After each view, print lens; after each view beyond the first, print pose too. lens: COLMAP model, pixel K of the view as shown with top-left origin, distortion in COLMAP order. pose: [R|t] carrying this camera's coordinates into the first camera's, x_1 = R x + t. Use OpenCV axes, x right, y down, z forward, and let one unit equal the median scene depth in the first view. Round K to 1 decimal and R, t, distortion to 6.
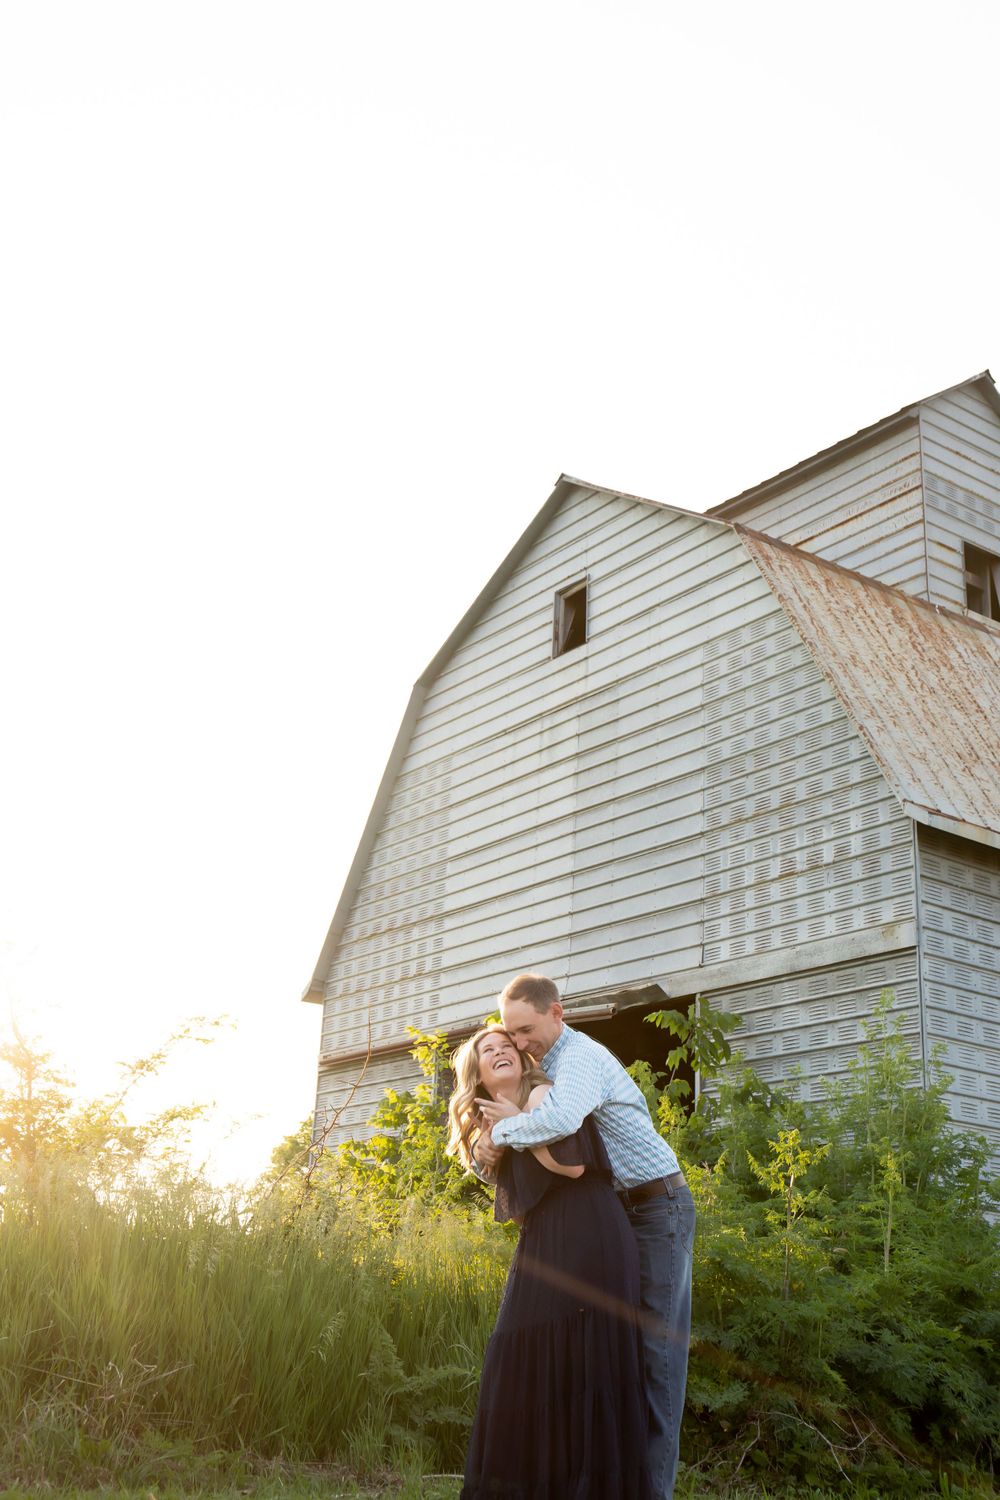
lens RADIAL K [[1769.5, 0, 500.0], [0, 1769.5, 750.0], [0, 0, 1]] dist [0.010228, -0.000042]
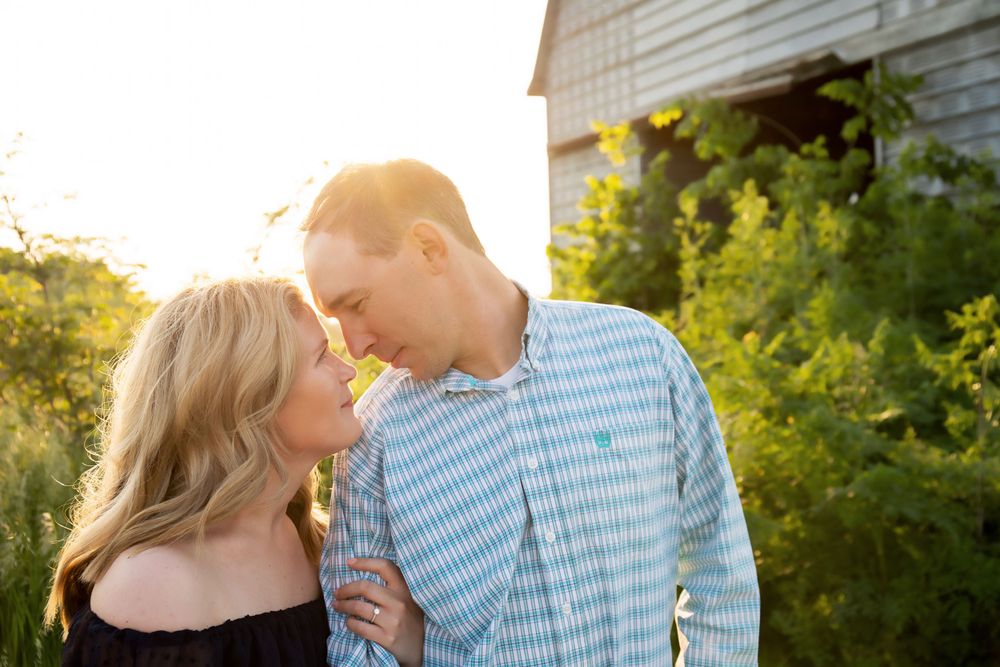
lens RADIAL K [[1263.6, 0, 500.0], [0, 1263.6, 333.5], [0, 0, 1]] dist [0.025759, 0.008878]
pose [[0.974617, -0.079782, -0.209179, 0.044270], [0.146241, 0.934335, 0.325011, 0.022342], [0.169513, -0.347352, 0.922286, 0.267973]]
